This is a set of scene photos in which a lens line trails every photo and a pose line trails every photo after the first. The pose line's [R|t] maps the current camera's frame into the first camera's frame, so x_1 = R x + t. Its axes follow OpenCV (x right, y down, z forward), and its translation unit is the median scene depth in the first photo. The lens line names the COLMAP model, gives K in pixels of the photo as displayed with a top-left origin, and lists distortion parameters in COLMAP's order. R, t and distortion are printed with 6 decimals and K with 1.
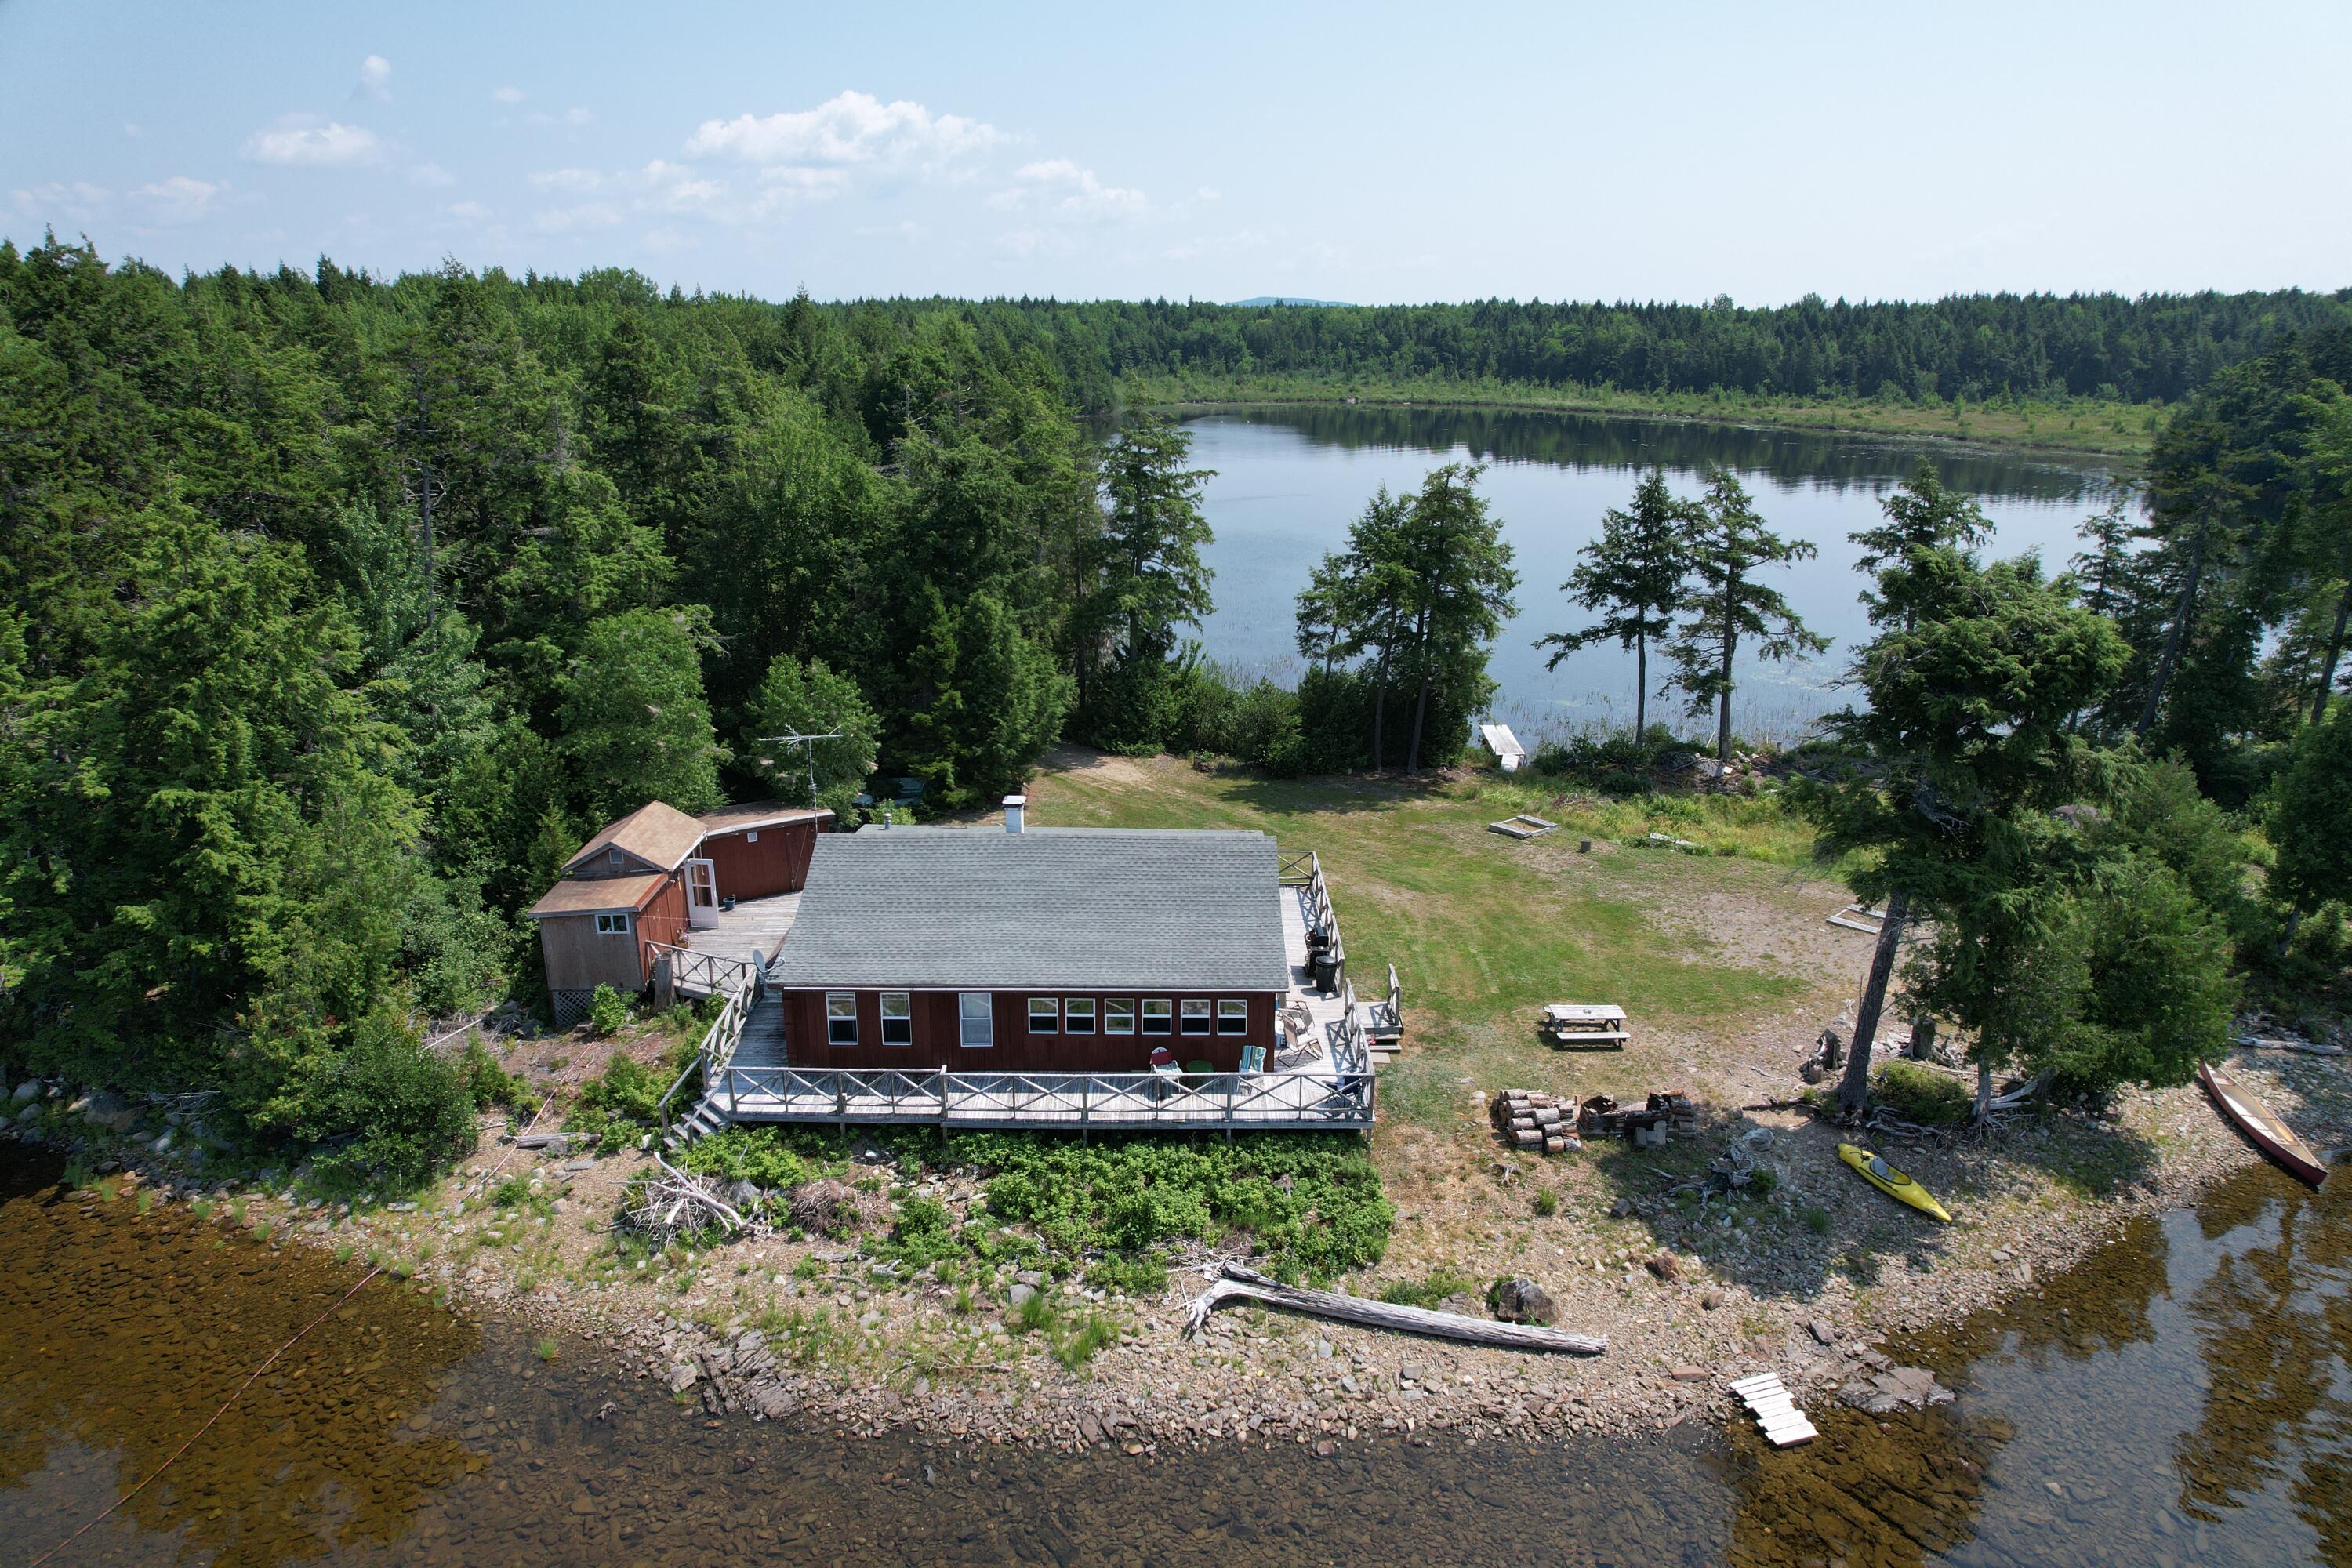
lens RADIAL K [[1502.1, 0, 1178.2], [0, 1502.1, 803.7], [0, 0, 1]] dist [-0.077448, 0.070208]
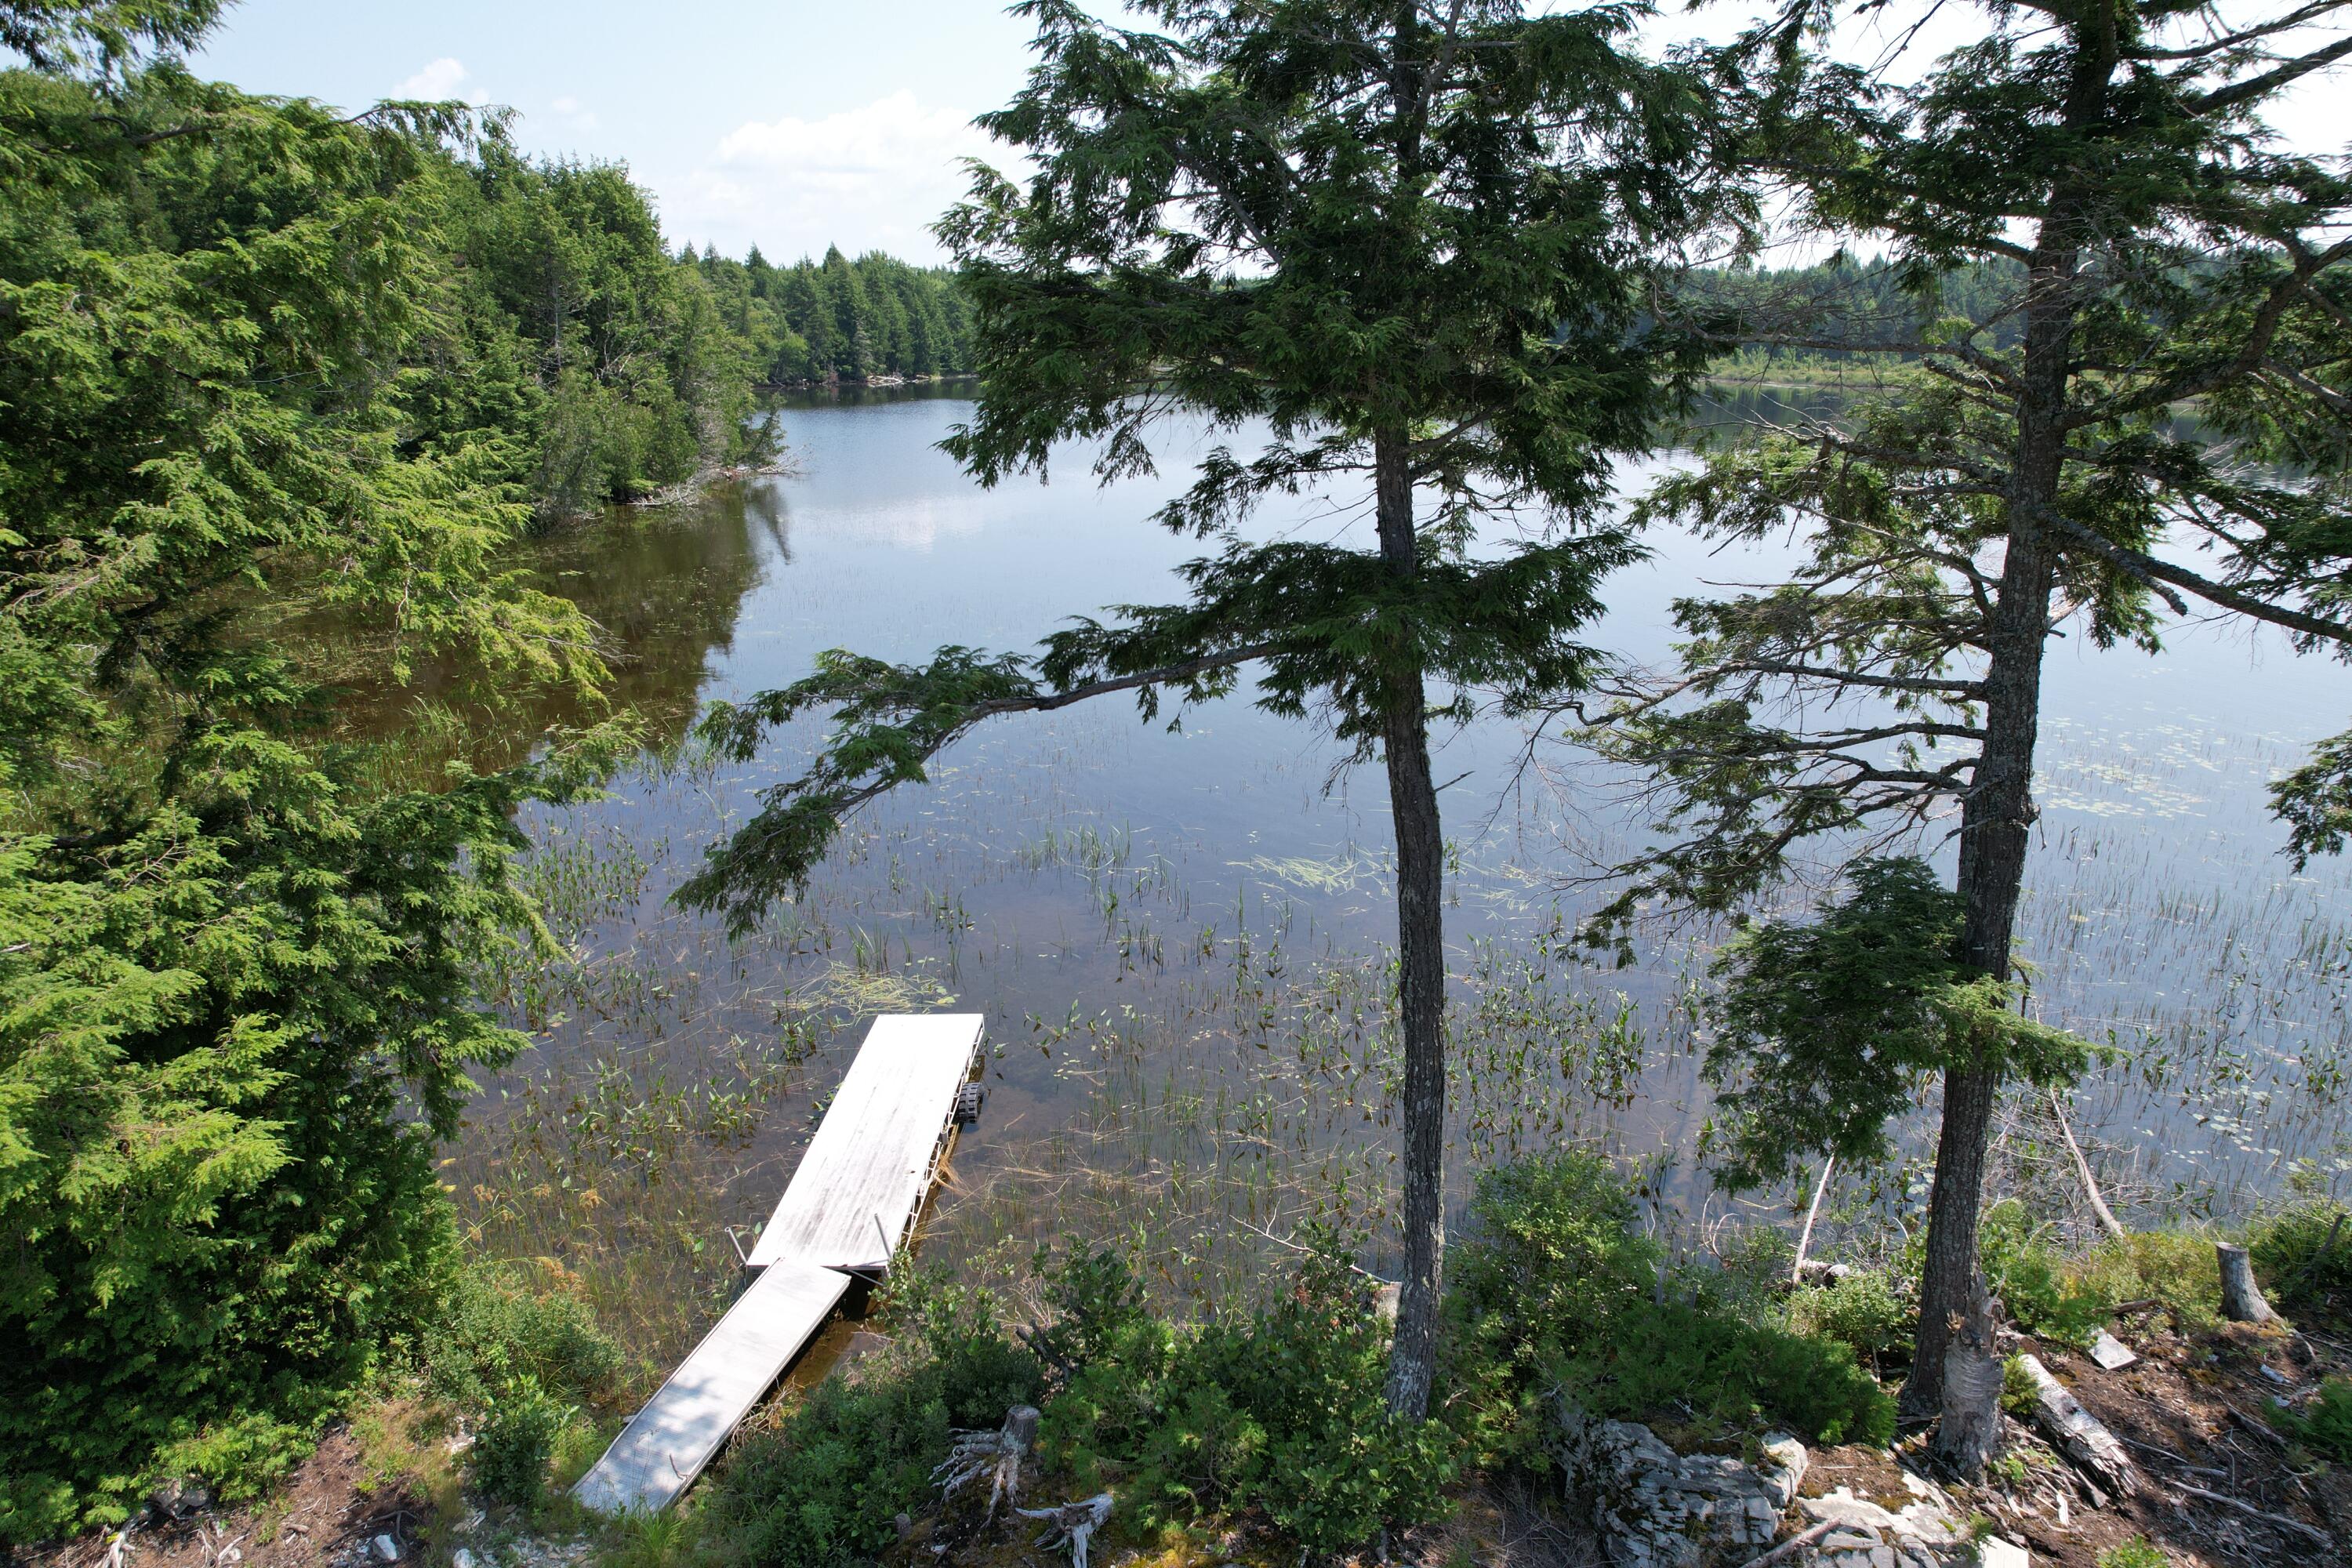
lens RADIAL K [[1502.1, 0, 1187.3], [0, 1502.1, 803.2], [0, 0, 1]] dist [-0.077448, 0.070208]
pose [[1.000000, -0.000397, -0.000814, 0.416609], [0.000395, 0.999996, -0.002753, -0.143105], [0.000815, 0.002753, 0.999996, 1.231741]]
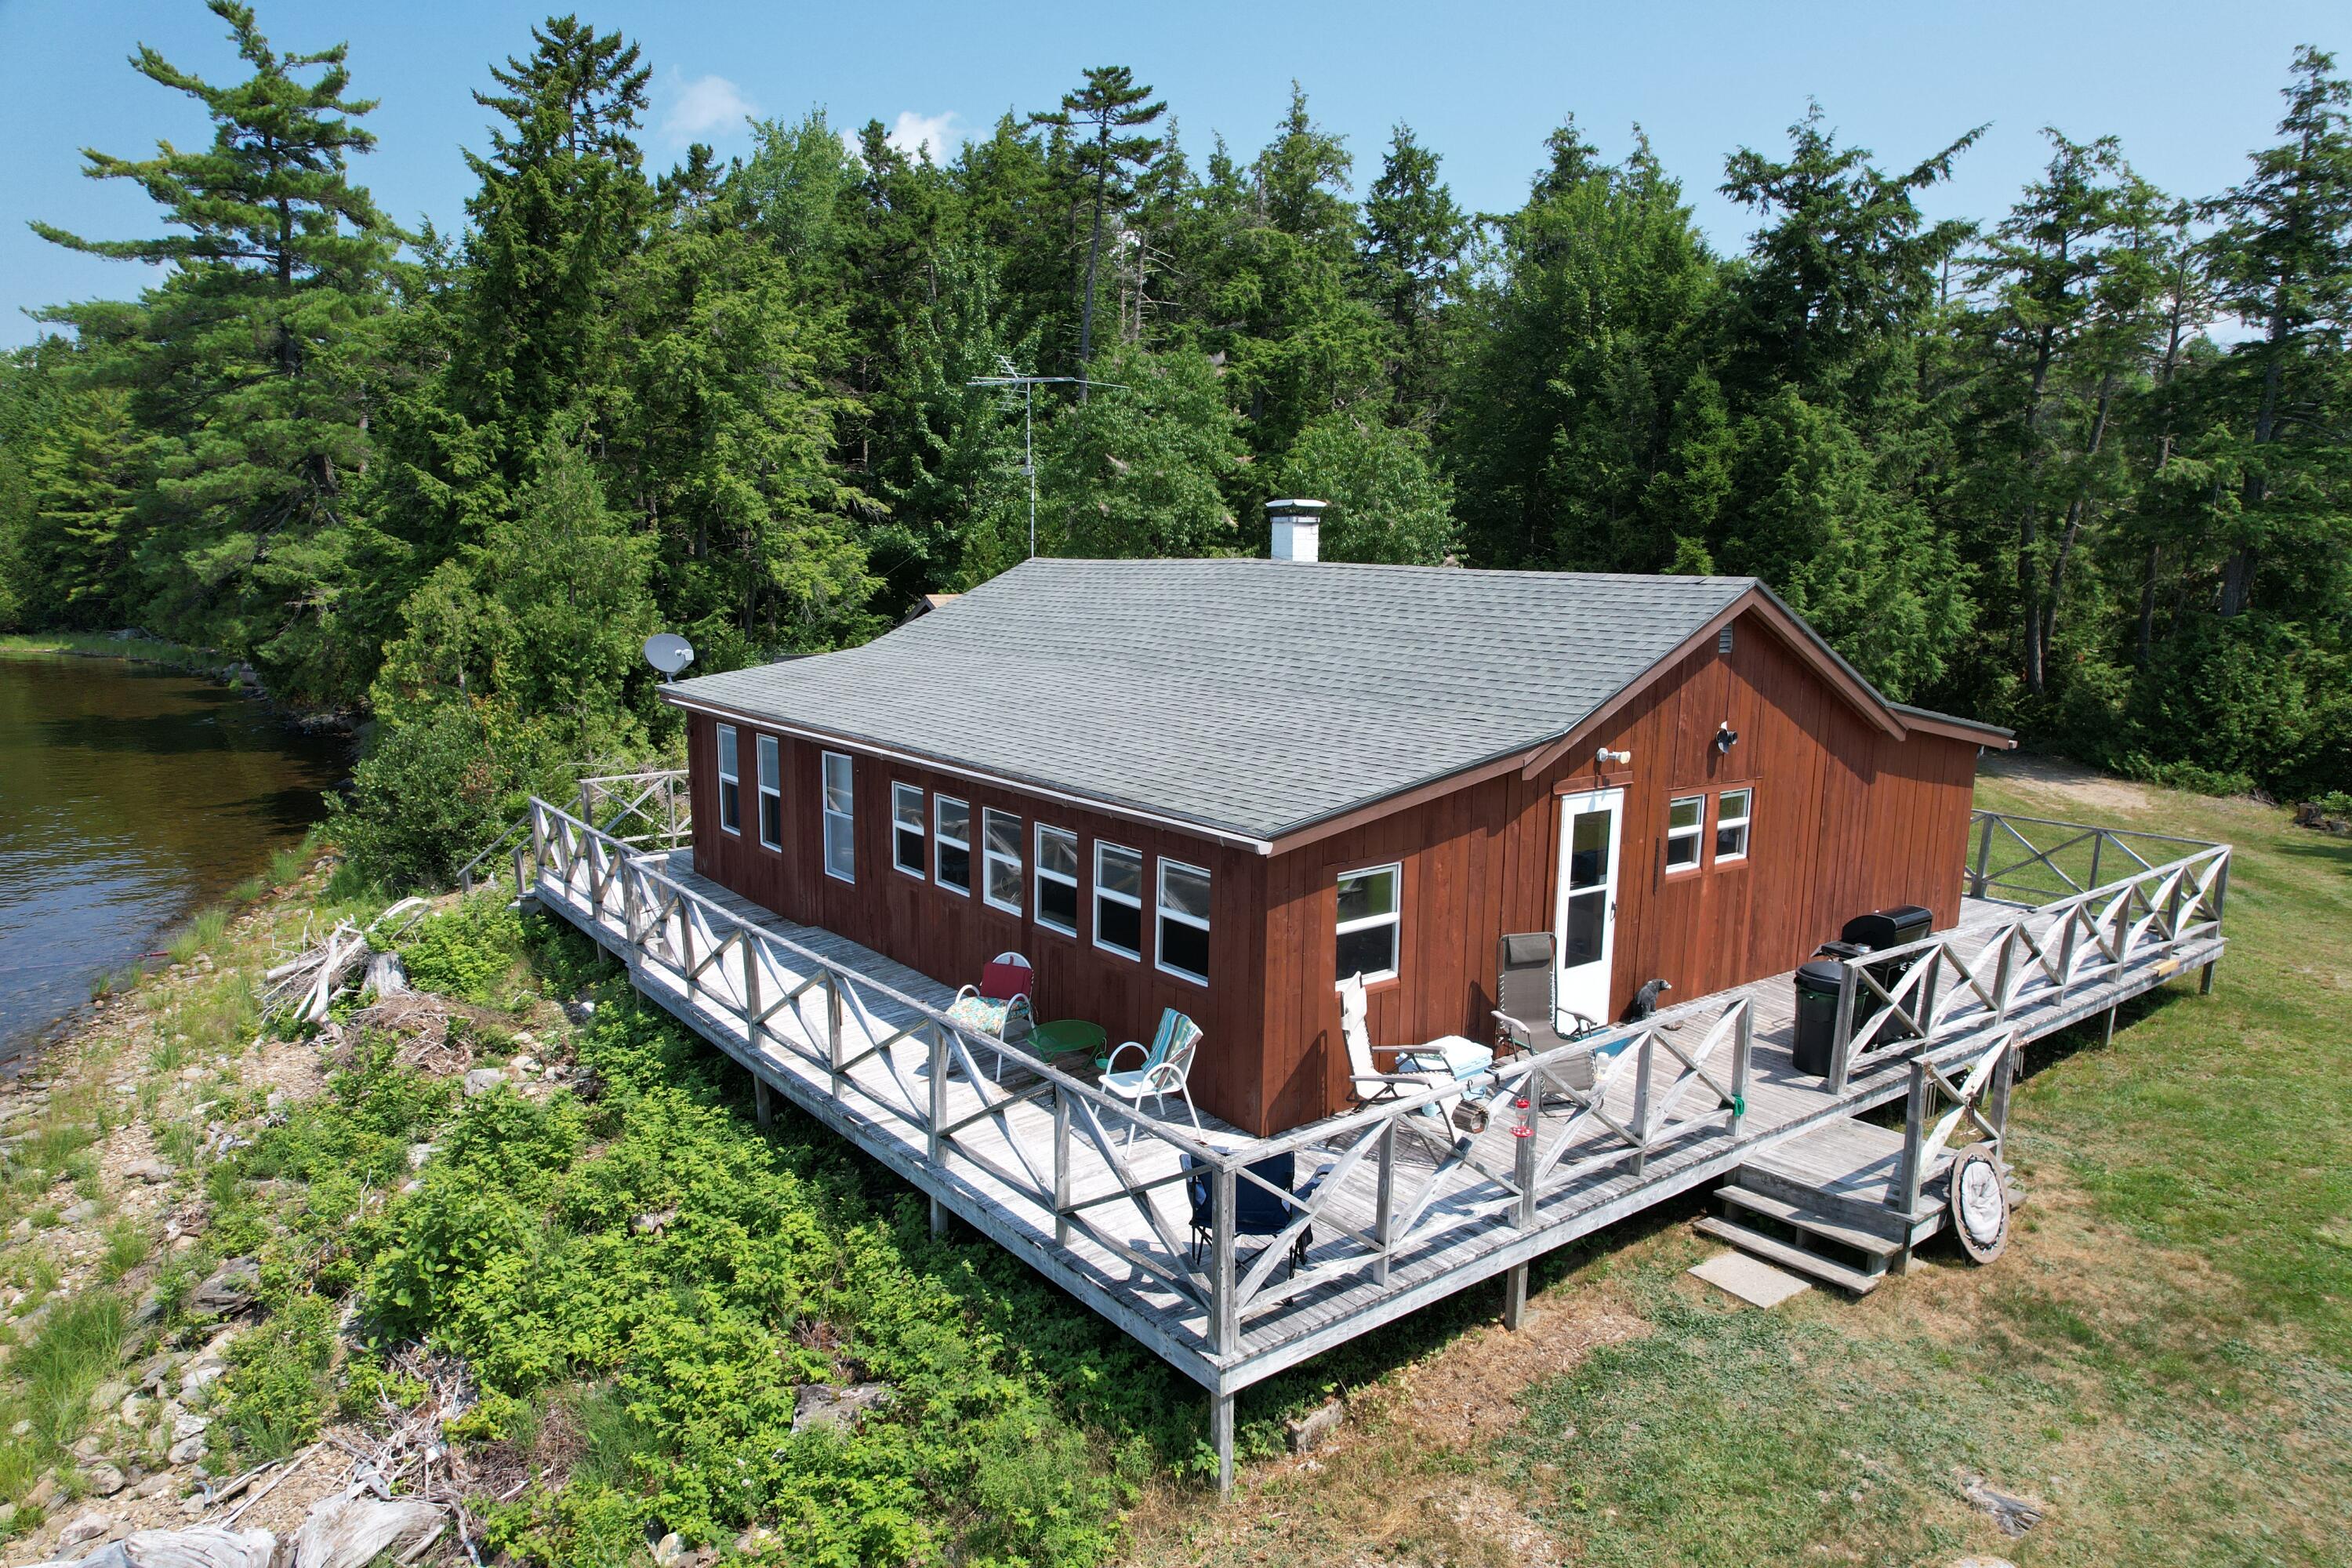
lens RADIAL K [[1502.1, 0, 1180.6], [0, 1502.1, 802.7], [0, 0, 1]] dist [-0.077448, 0.070208]
pose [[0.613106, 0.133457, -0.778646, 0.229081], [-0.242218, 0.969913, -0.024482, 0.100161], [0.751952, 0.203612, 0.626985, 0.626135]]
